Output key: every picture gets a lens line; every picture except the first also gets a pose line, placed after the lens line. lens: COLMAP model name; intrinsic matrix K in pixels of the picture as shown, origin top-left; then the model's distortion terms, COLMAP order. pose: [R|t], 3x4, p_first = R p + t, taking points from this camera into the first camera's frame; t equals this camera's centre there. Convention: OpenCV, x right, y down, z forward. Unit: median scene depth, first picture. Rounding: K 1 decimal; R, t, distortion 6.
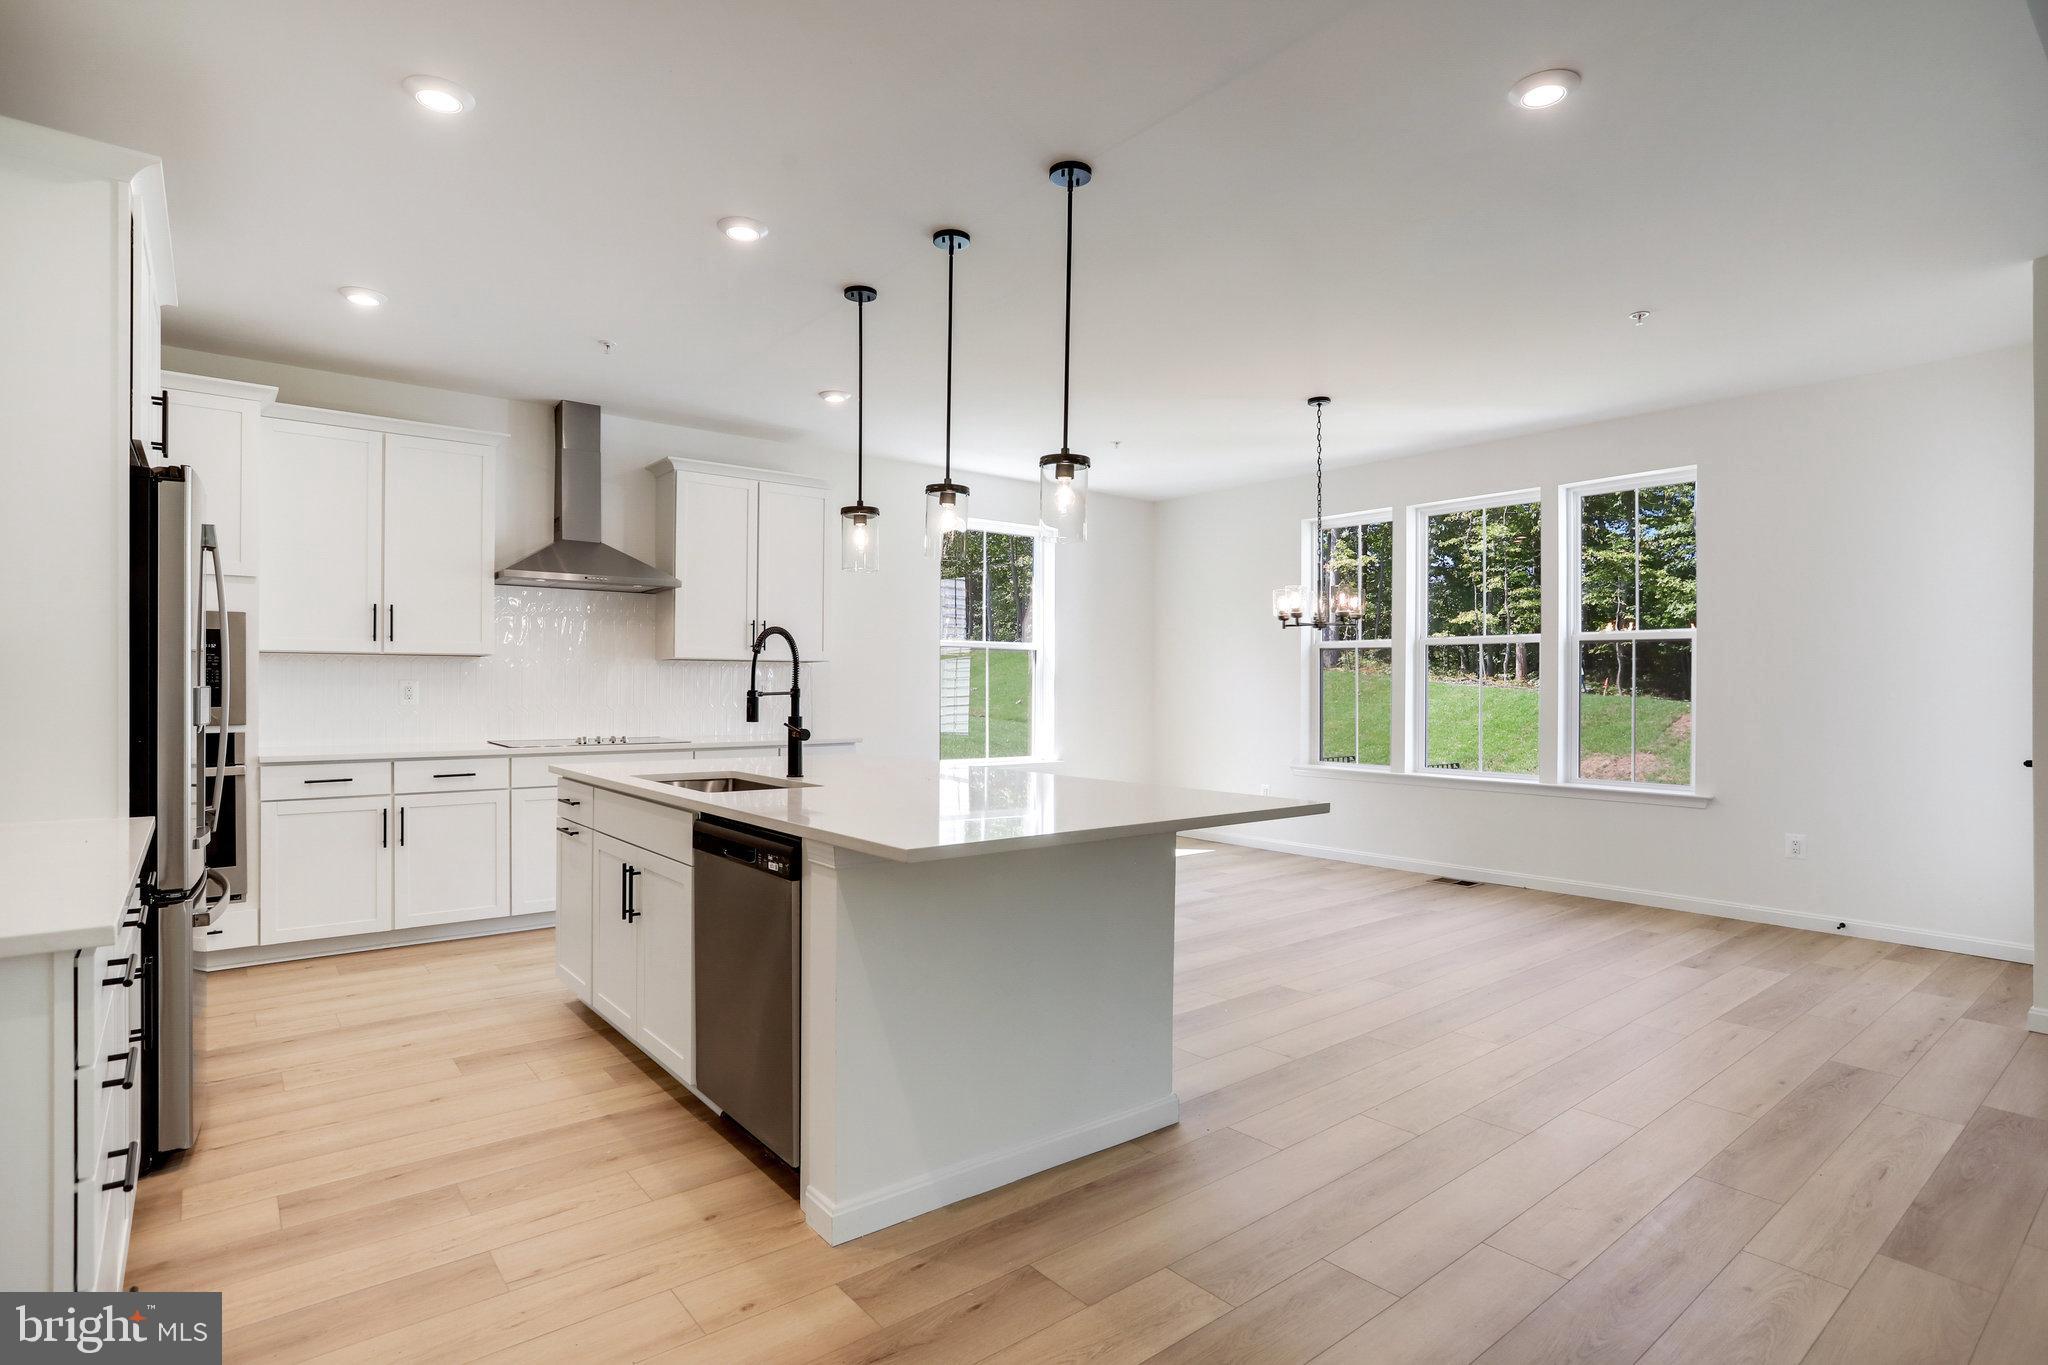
lens RADIAL K [[1038.4, 0, 1040.8], [0, 1038.4, 681.8], [0, 0, 1]] dist [-0.060959, 0.026067]
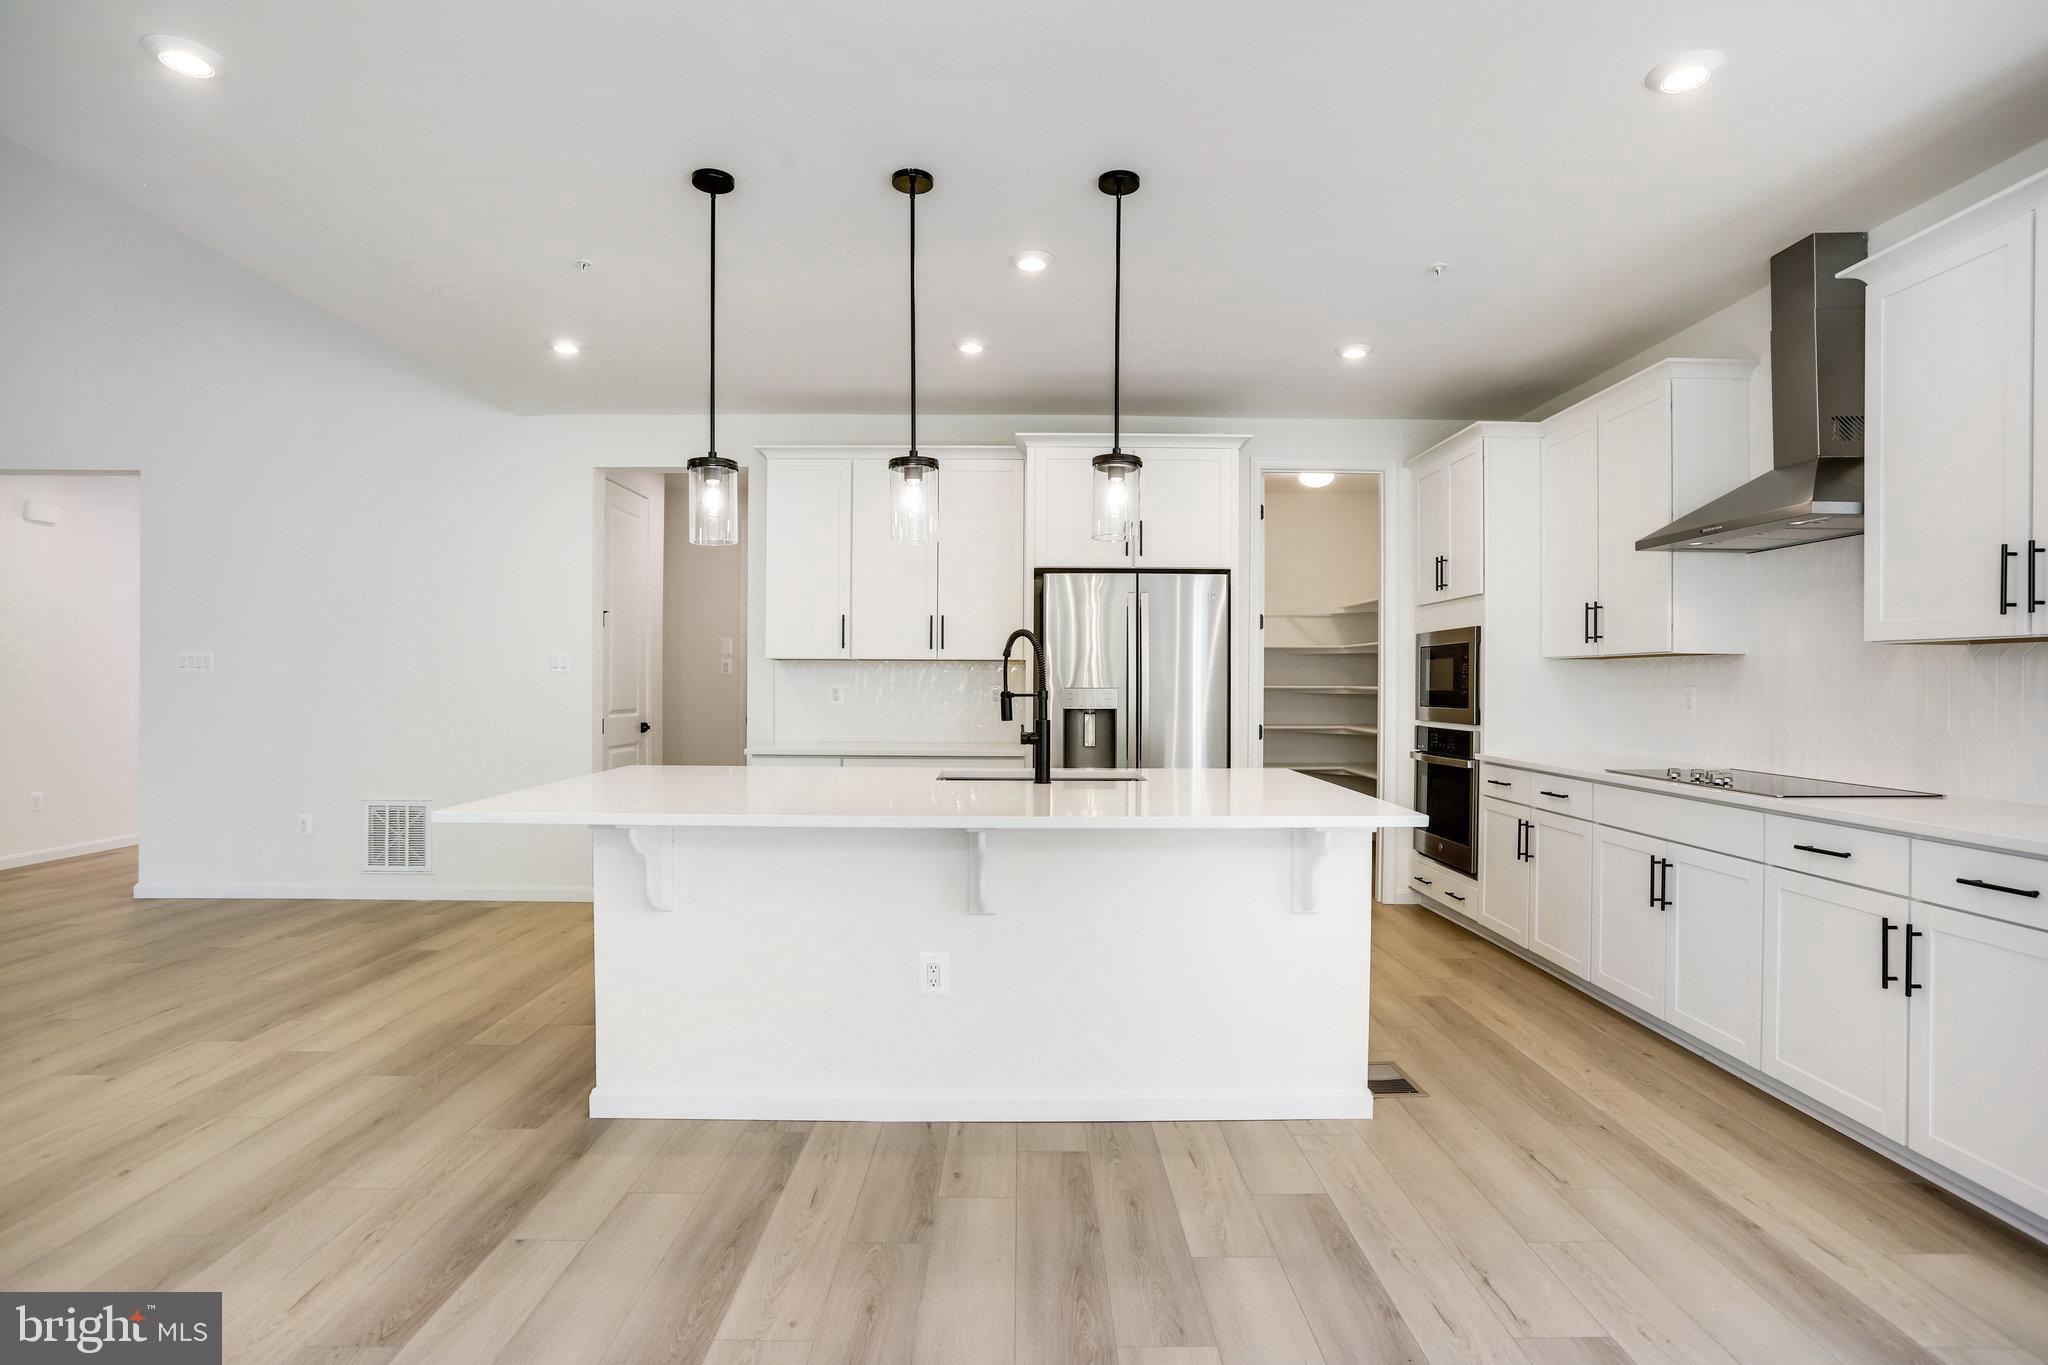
lens RADIAL K [[1038.4, 0, 1031.5], [0, 1038.4, 680.5], [0, 0, 1]] dist [-0.060959, 0.026067]
pose [[-0.629004, -0.008602, -0.777354, 0.363221], [-0.004941, 0.999963, -0.007067, 0.002640], [0.777386, -0.000604, -0.629023, 1.115604]]
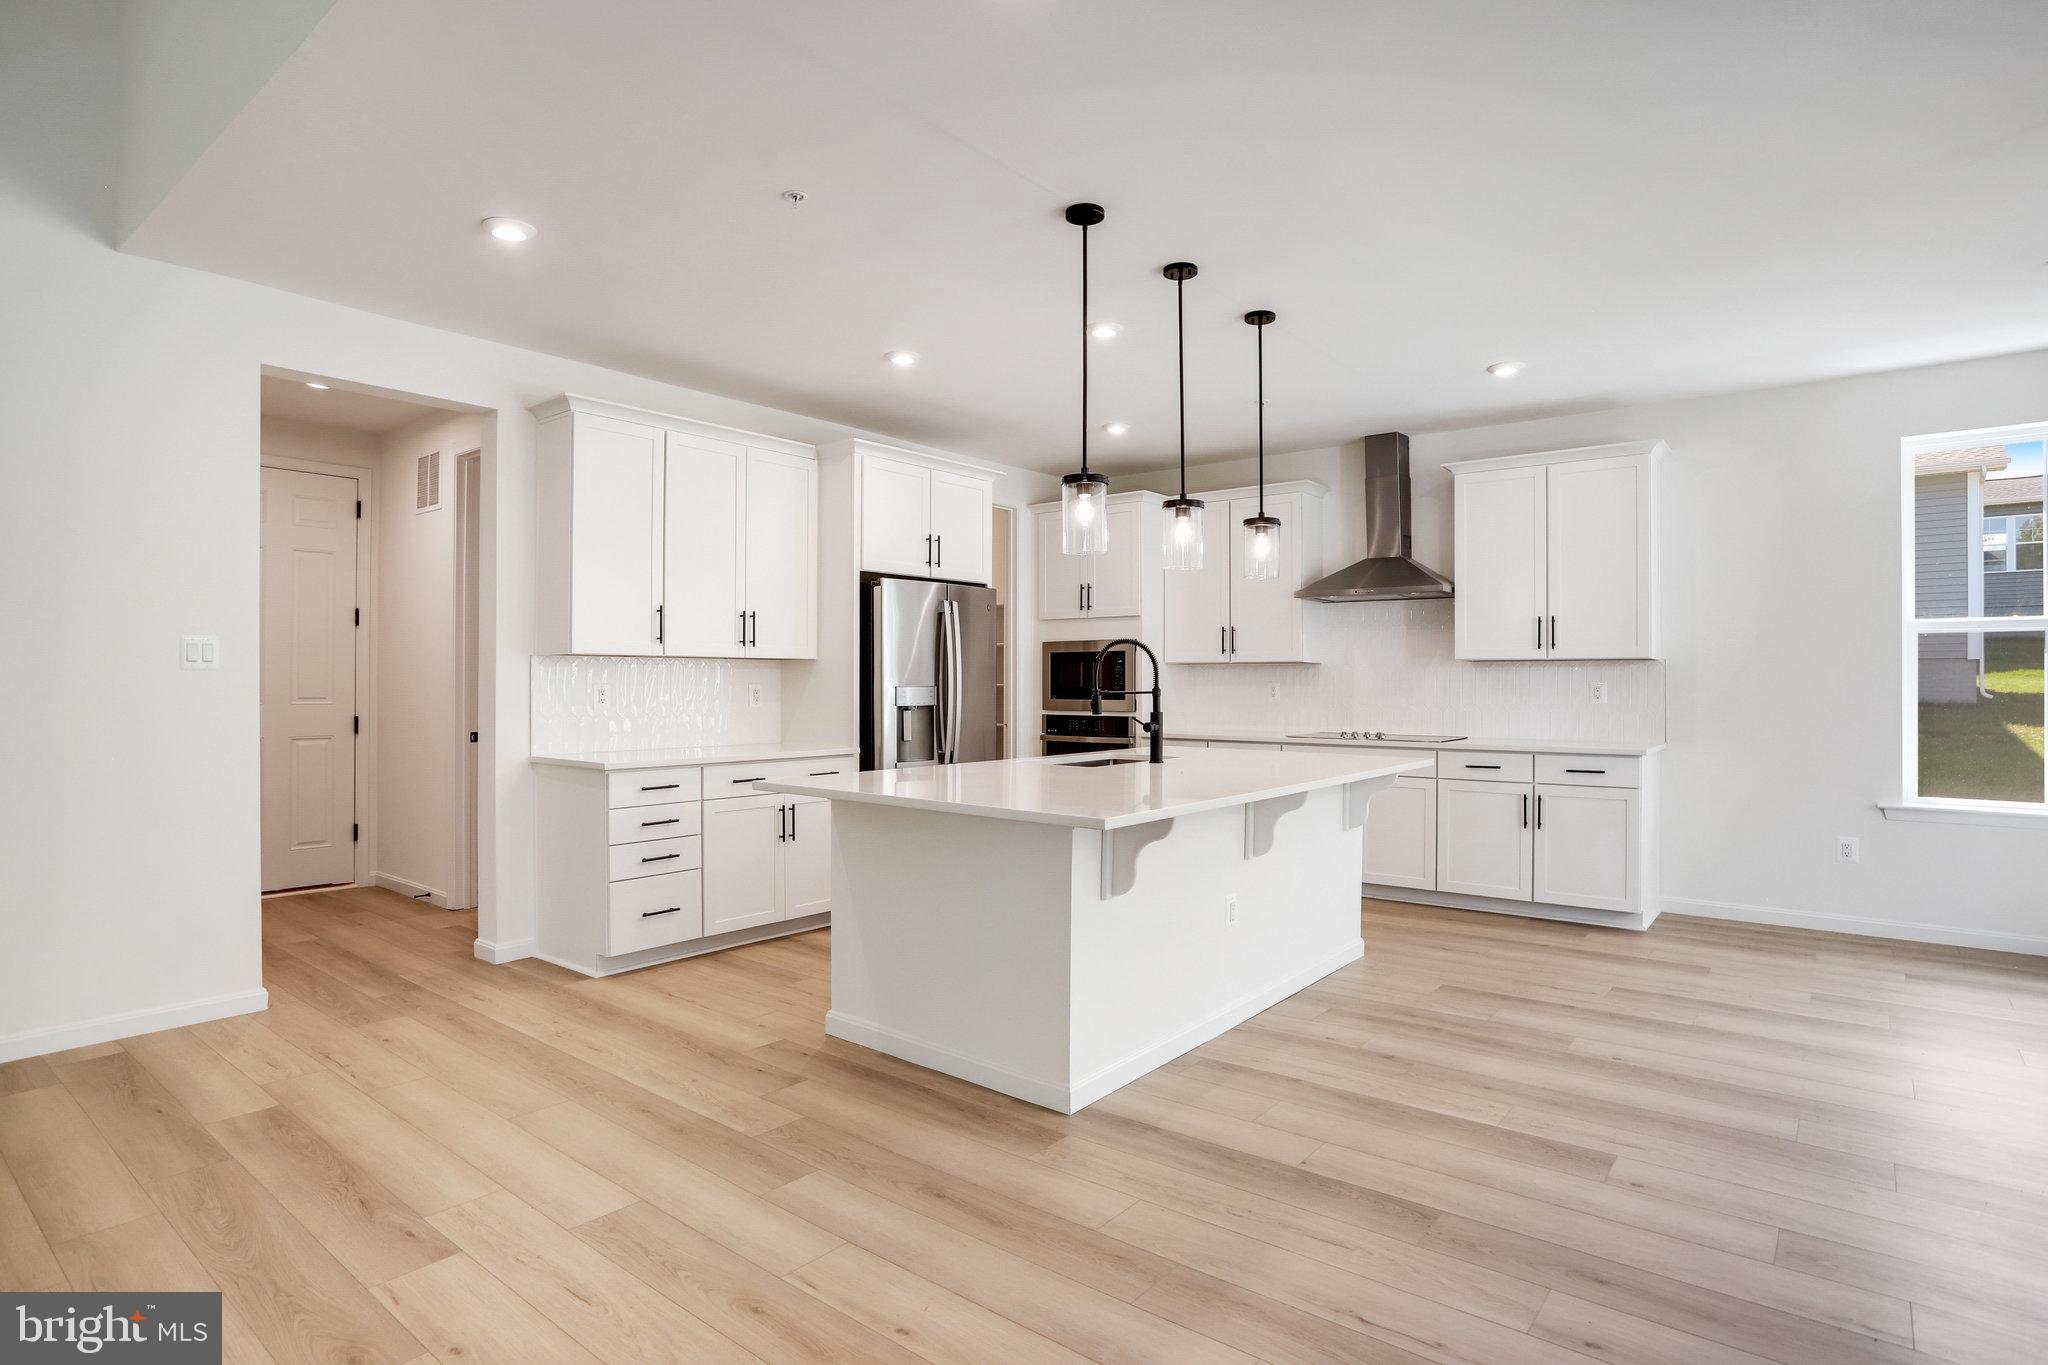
lens RADIAL K [[1038.4, 0, 1024.7], [0, 1038.4, 682.3], [0, 0, 1]] dist [-0.060959, 0.026067]
pose [[0.194064, -0.005081, -0.980976, 0.638029], [0.002858, 0.999985, -0.004614, 0.003103], [0.980985, -0.001908, 0.194076, 0.432044]]
